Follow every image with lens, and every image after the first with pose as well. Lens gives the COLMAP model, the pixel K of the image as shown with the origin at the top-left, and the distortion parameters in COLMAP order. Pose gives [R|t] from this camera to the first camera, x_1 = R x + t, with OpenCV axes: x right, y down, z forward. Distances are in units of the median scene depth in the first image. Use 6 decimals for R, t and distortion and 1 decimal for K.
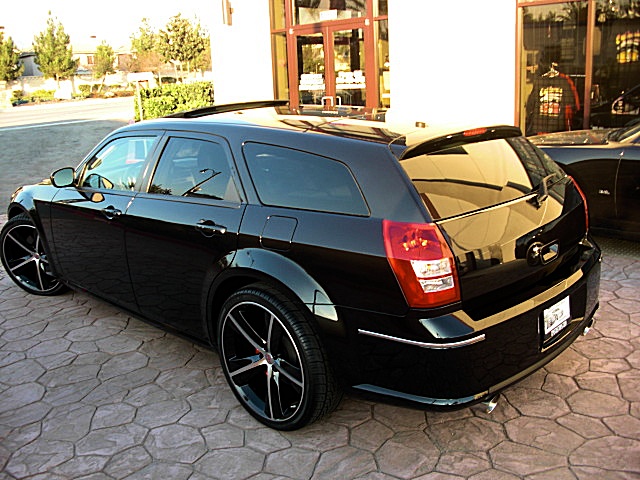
lens RADIAL K [[629.1, 0, 311.6], [0, 629.1, 242.6], [0, 0, 1]] dist [-0.209846, 0.191922]
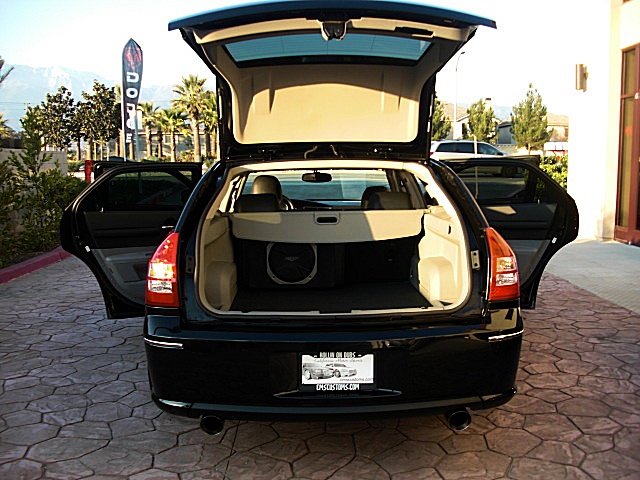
lens RADIAL K [[629.1, 0, 311.6], [0, 629.1, 242.6], [0, 0, 1]] dist [-0.209846, 0.191922]
pose [[0.719787, 0.126091, -0.682648, 0.329344], [-0.204270, 0.978300, -0.034682, -0.006900], [0.663461, 0.164408, 0.729924, 0.105033]]
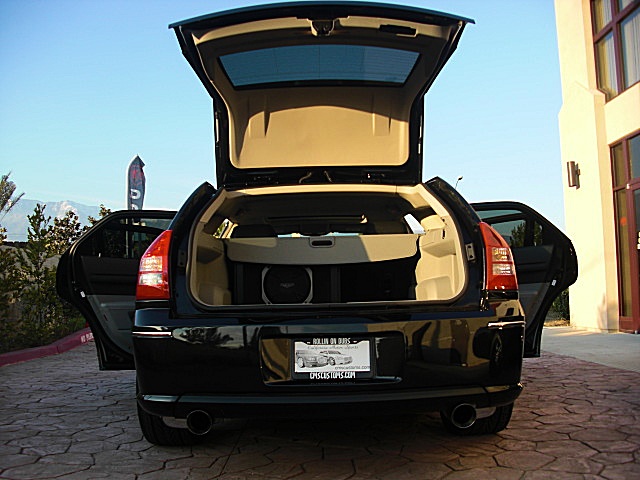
lens RADIAL K [[629.1, 0, 311.6], [0, 629.1, 242.6], [0, 0, 1]] dist [-0.209846, 0.191922]
pose [[0.716457, -0.028108, -0.697065, 0.335880], [-0.194970, 0.951306, -0.238753, 0.061138], [0.669833, 0.306963, 0.676090, 0.126439]]
